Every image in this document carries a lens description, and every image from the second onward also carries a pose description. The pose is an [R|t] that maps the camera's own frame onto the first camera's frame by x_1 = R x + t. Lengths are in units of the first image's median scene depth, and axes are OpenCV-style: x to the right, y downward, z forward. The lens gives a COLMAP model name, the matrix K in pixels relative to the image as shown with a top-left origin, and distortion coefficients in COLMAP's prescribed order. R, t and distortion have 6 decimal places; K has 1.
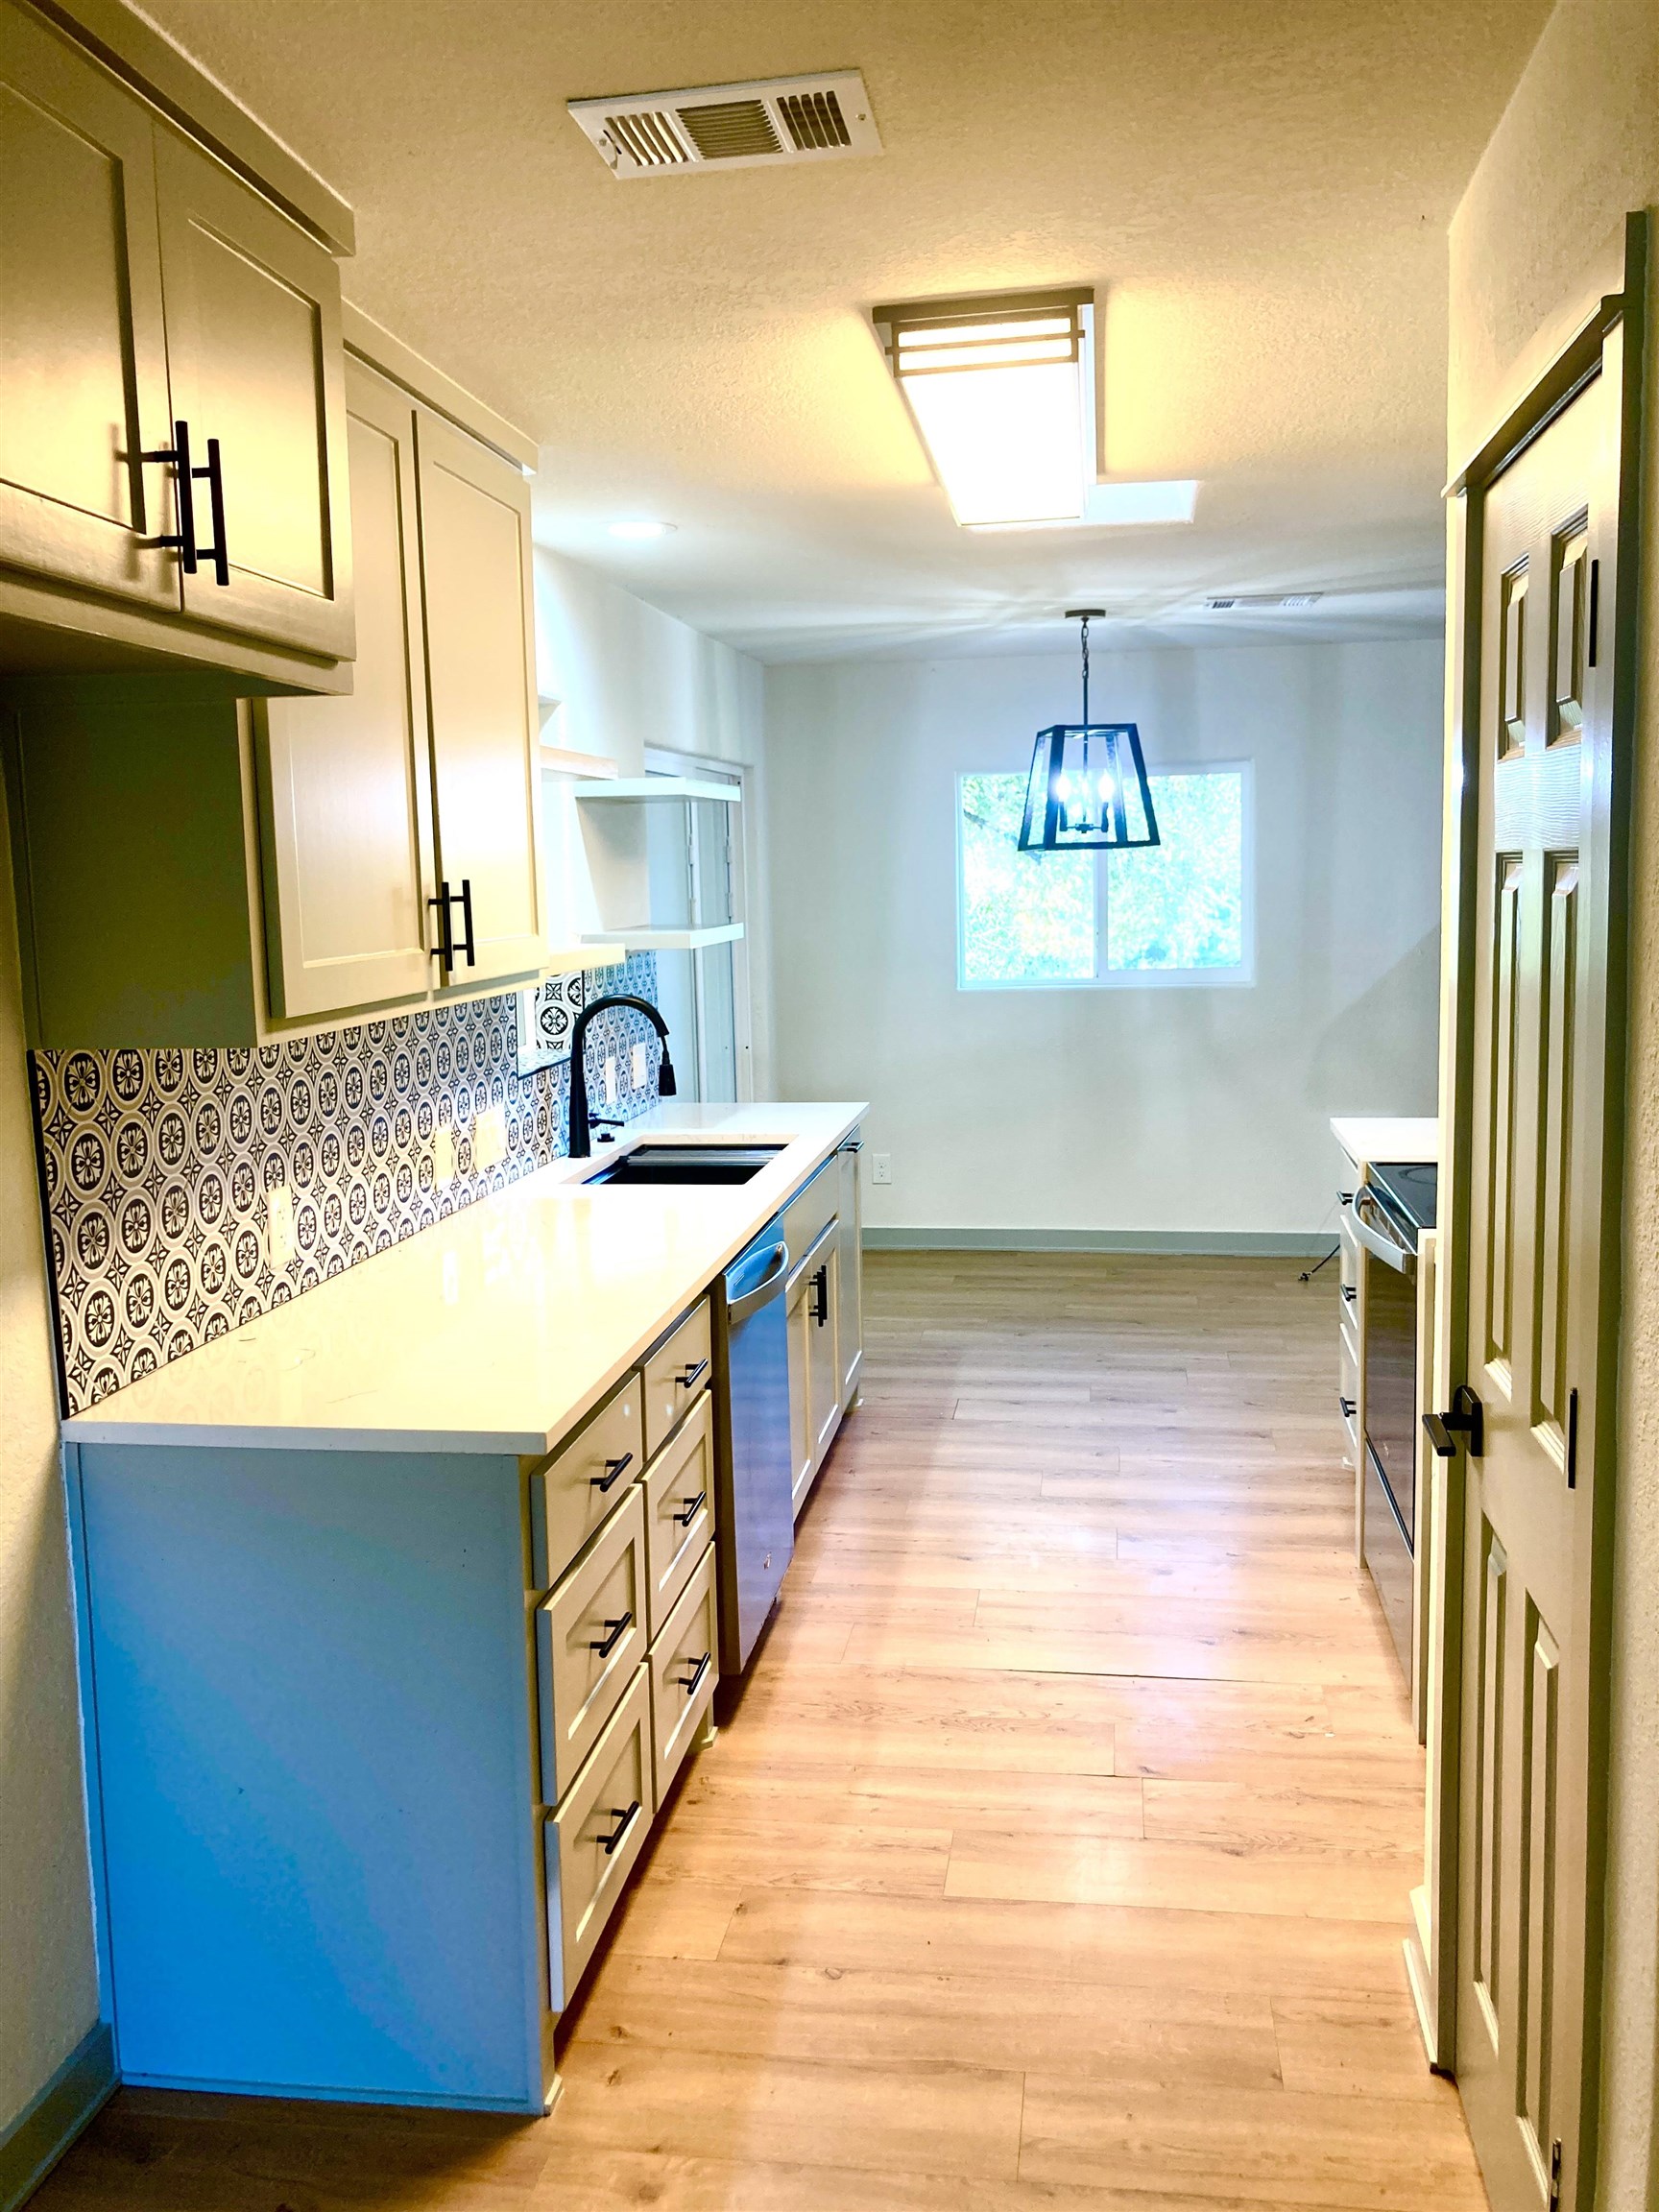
lens RADIAL K [[1766.3, 0, 829.5], [0, 1766.3, 1106.0], [0, 0, 1]] dist [0.003961, 0.000983]
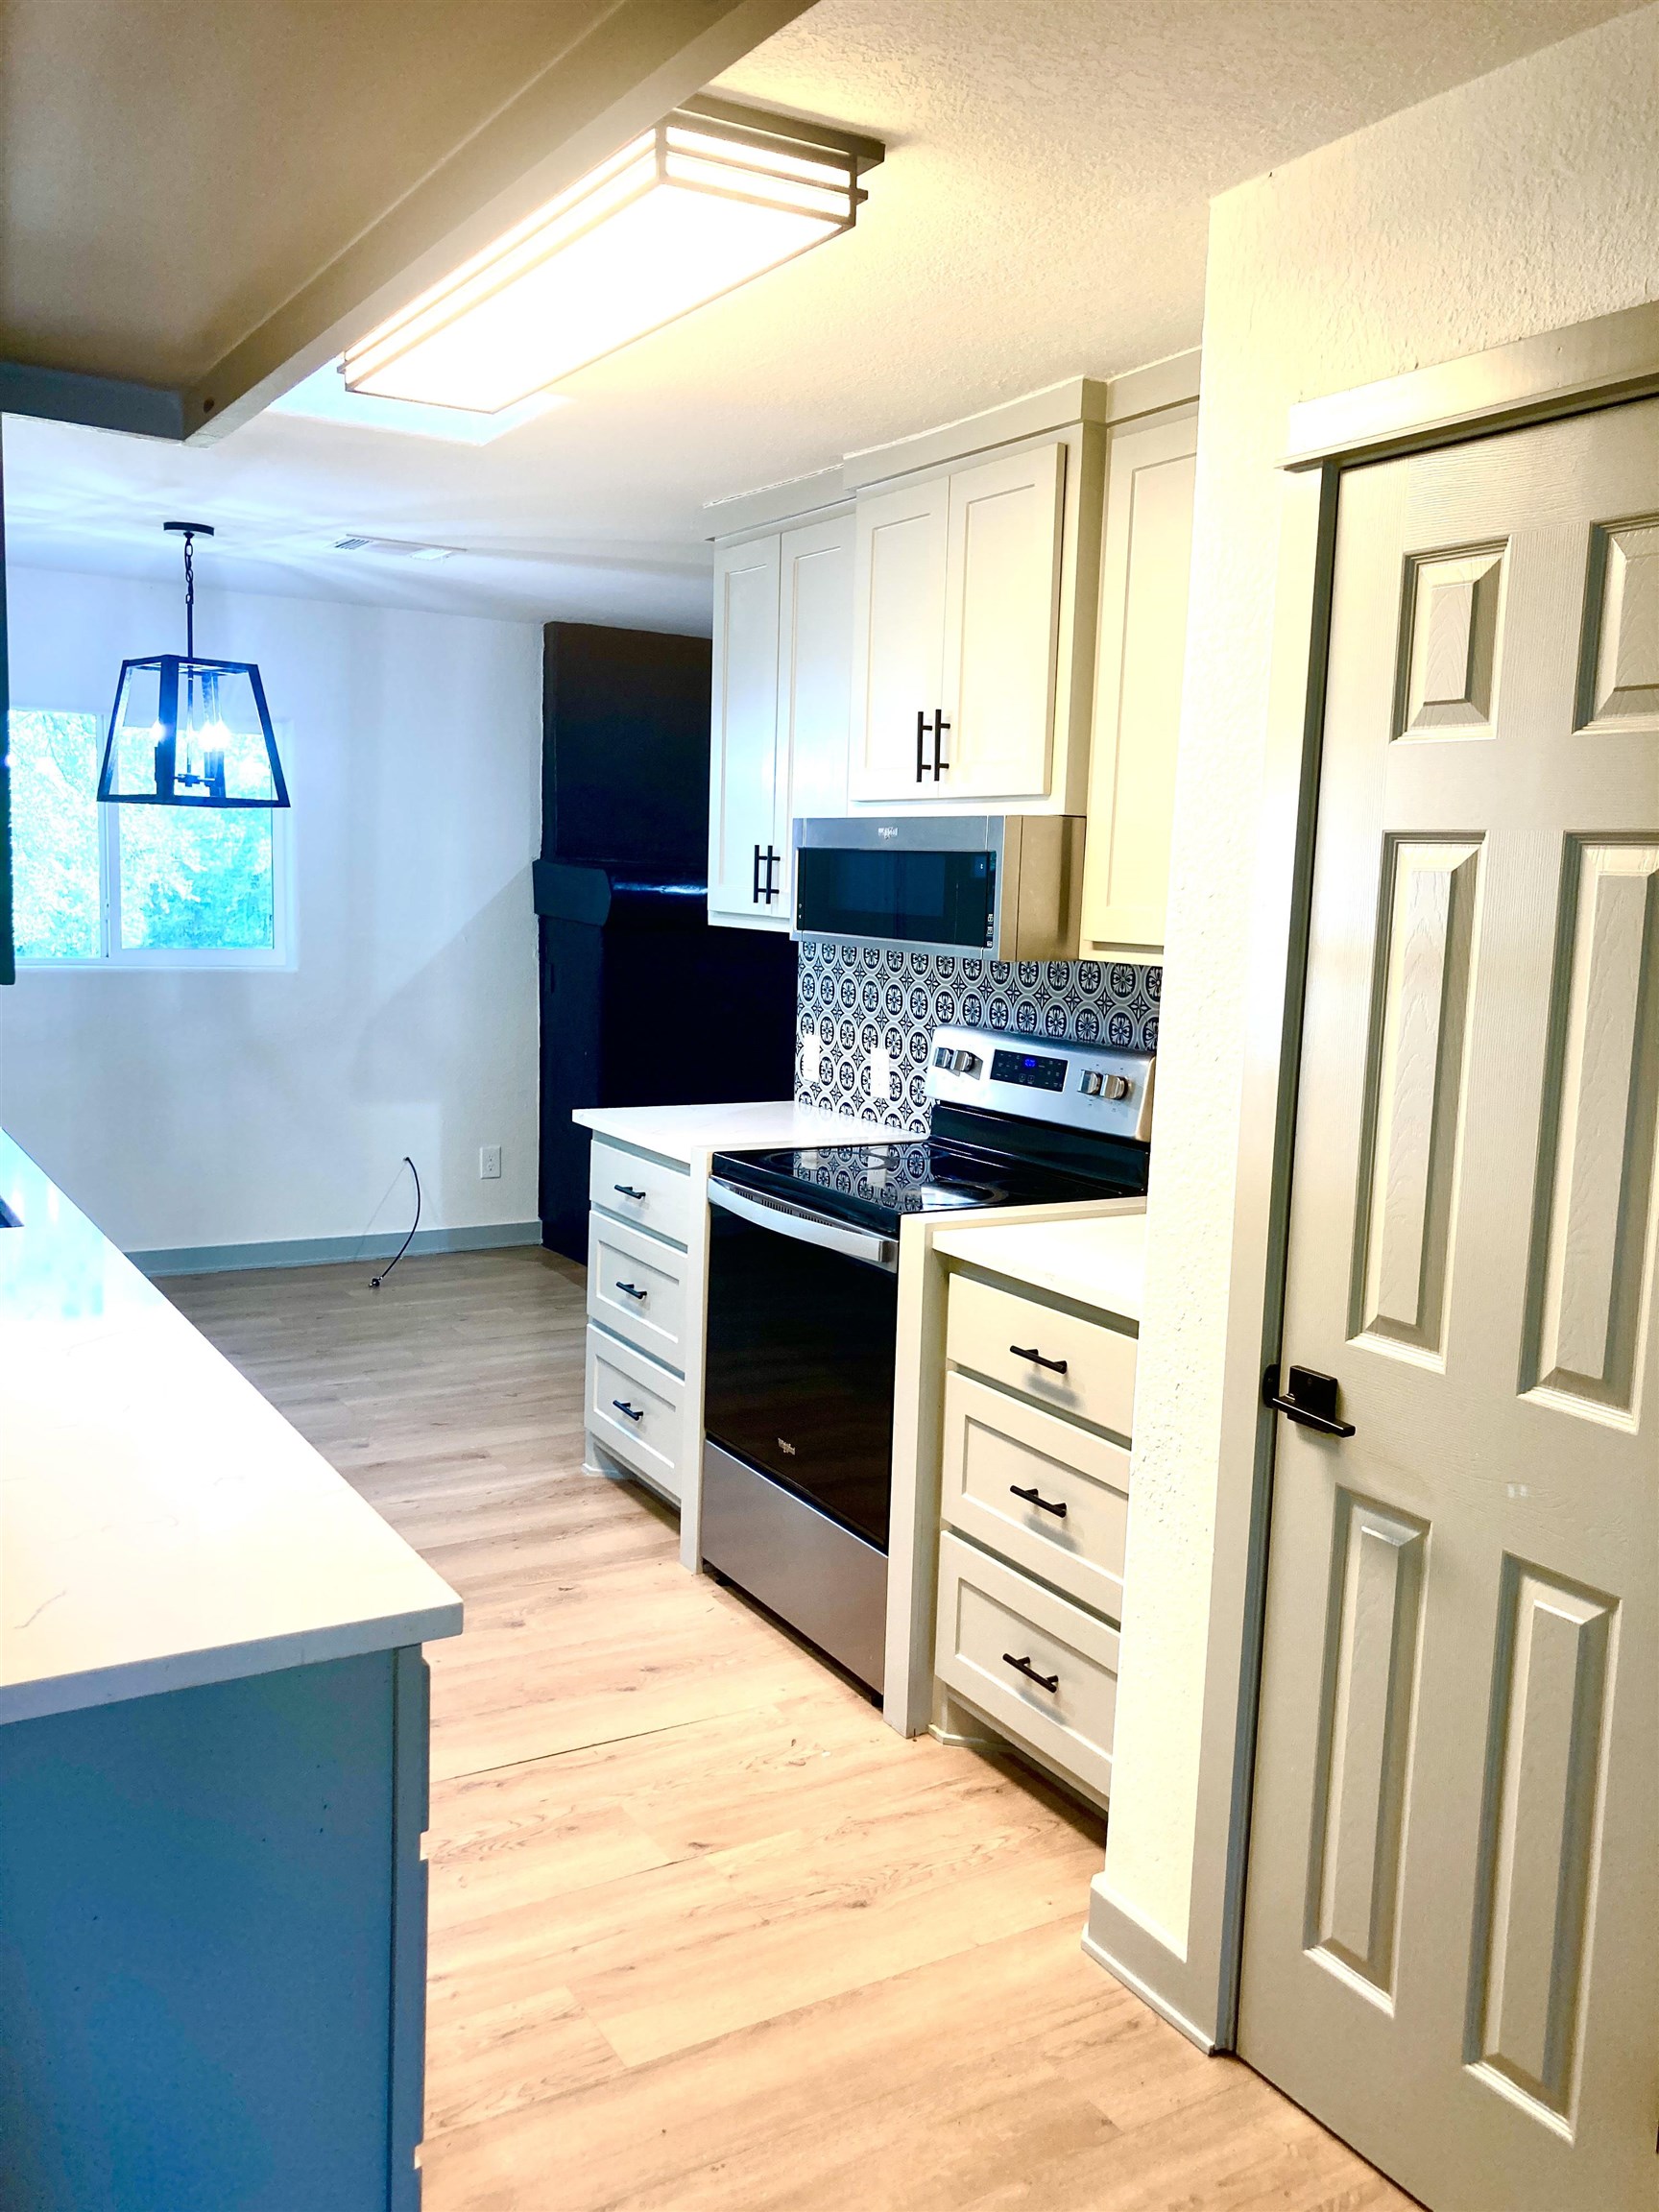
lens RADIAL K [[1801.9, 0, 829.5], [0, 1801.9, 1106.0], [0, 0, 1]] dist [-0.002158, 0.013166]
pose [[0.775297, -0.035014, 0.630626, -0.319319], [0.032600, 0.999350, 0.015409, -0.007117], [-0.630755, 0.008612, 0.775934, 0.247264]]
